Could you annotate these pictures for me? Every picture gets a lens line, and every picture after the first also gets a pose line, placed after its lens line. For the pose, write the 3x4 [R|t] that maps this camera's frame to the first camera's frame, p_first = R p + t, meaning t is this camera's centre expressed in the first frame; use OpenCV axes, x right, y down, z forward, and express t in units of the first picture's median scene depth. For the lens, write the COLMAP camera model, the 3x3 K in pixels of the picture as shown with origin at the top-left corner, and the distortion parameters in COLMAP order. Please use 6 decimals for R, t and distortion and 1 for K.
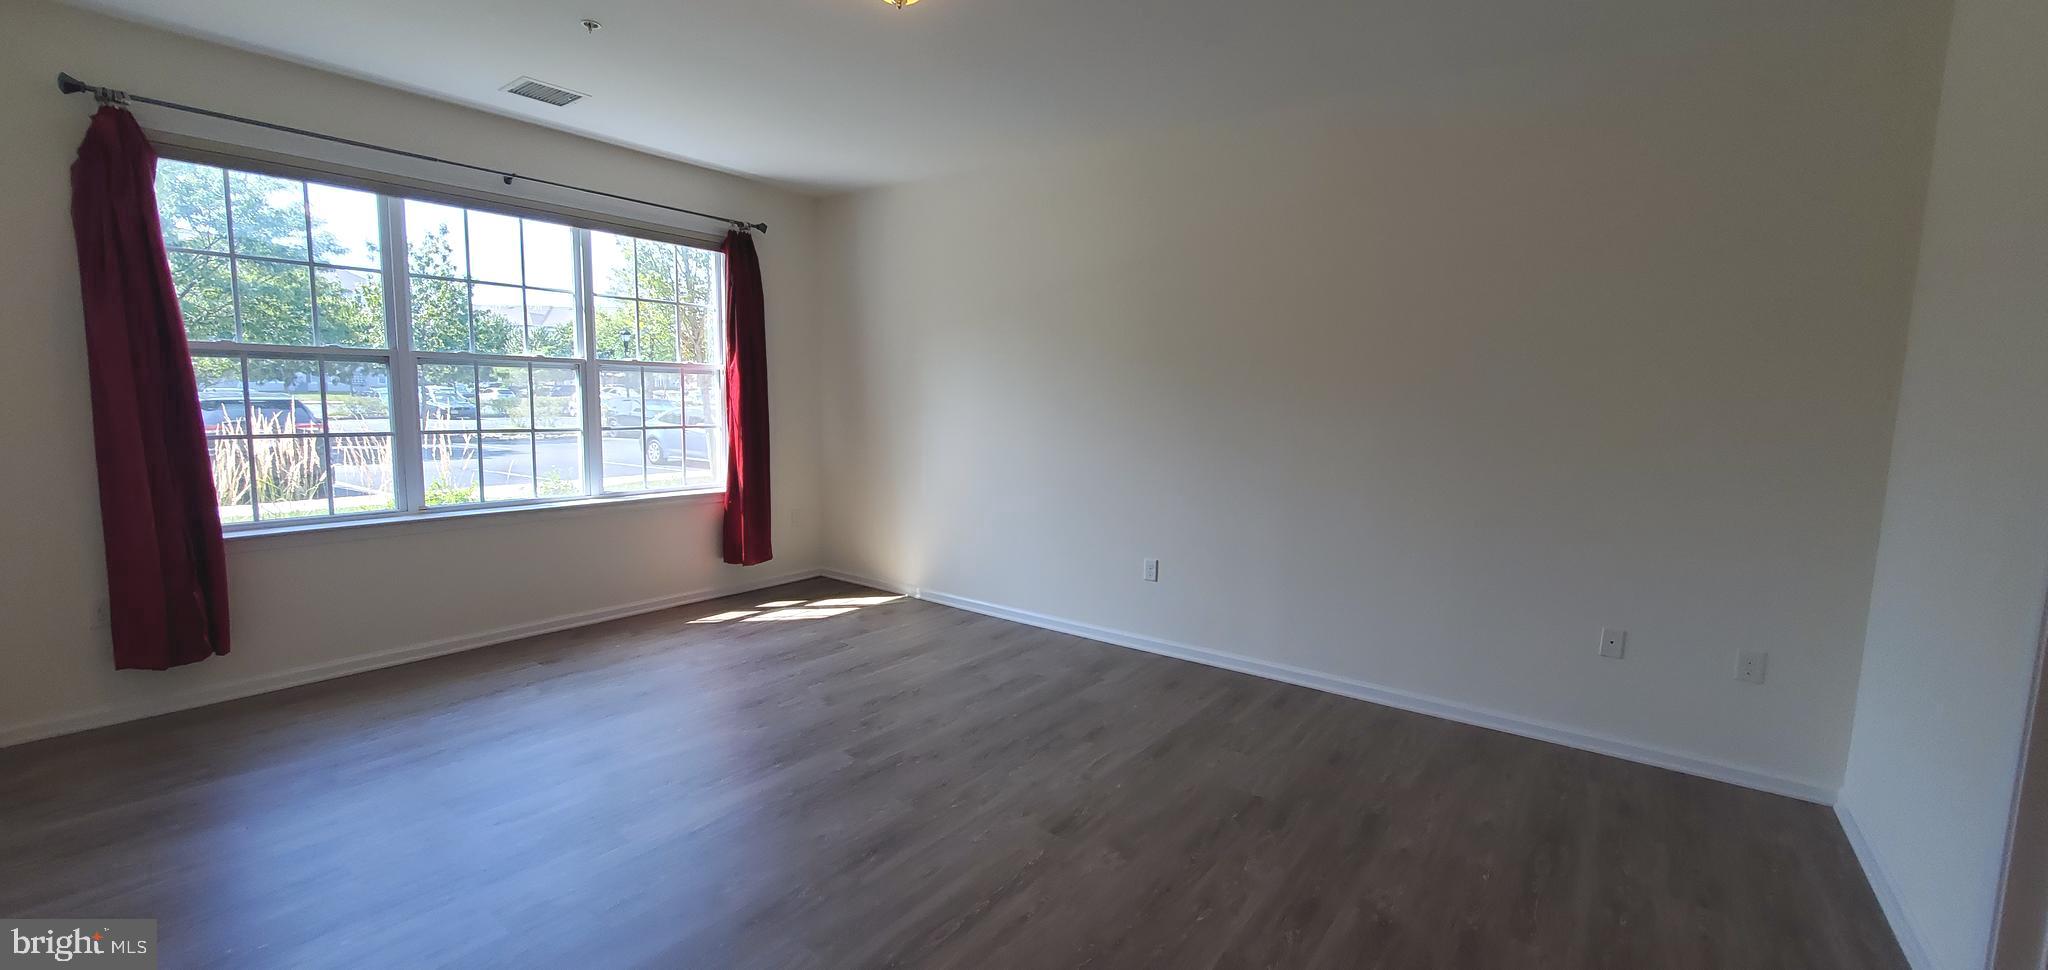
lens RADIAL K [[813.6, 0, 1009.3], [0, 813.6, 483.8], [0, 0, 1]] dist [0.002585, -0.001254]
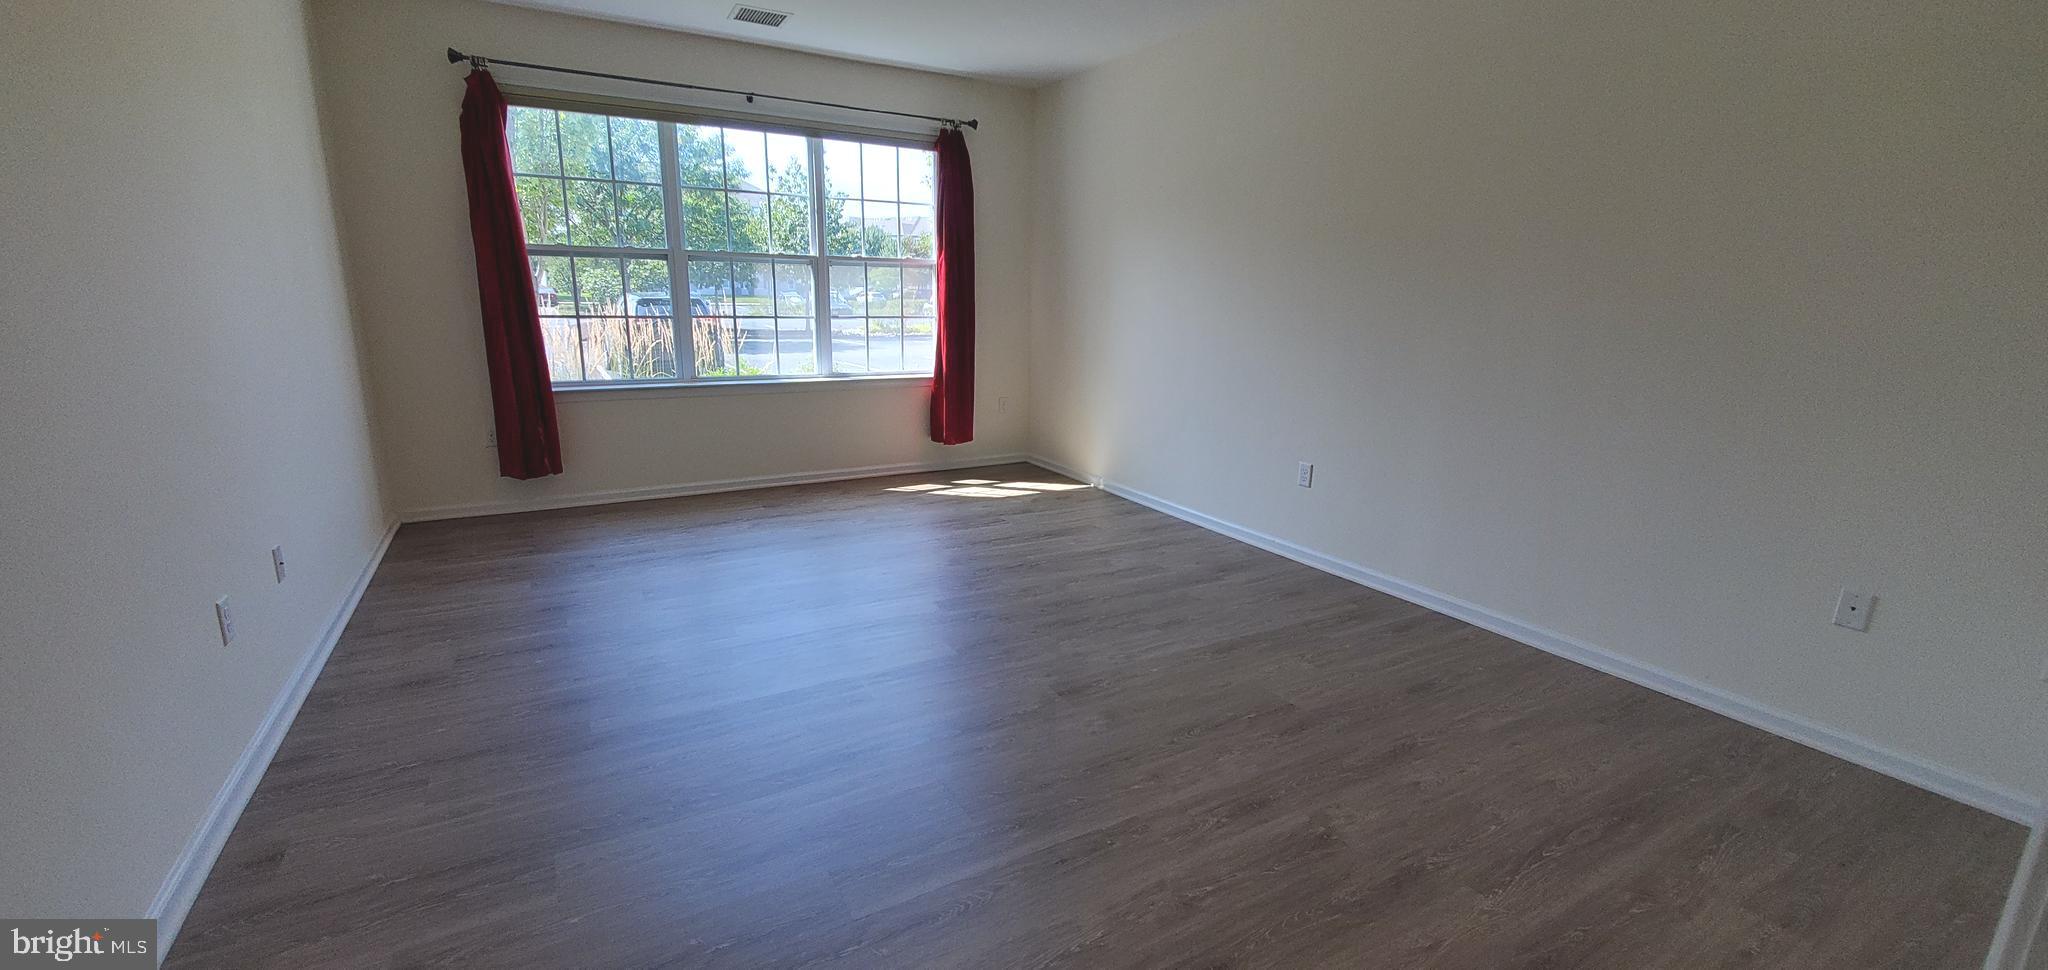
lens RADIAL K [[813.6, 0, 1015.1], [0, 813.6, 492.7], [0, 0, 1]] dist [0.002585, -0.001254]
pose [[0.918748, 0.091142, -0.384181, 0.234925], [-0.042859, 0.990265, 0.132432, 0.017168], [0.392511, -0.105206, 0.913710, 0.017557]]
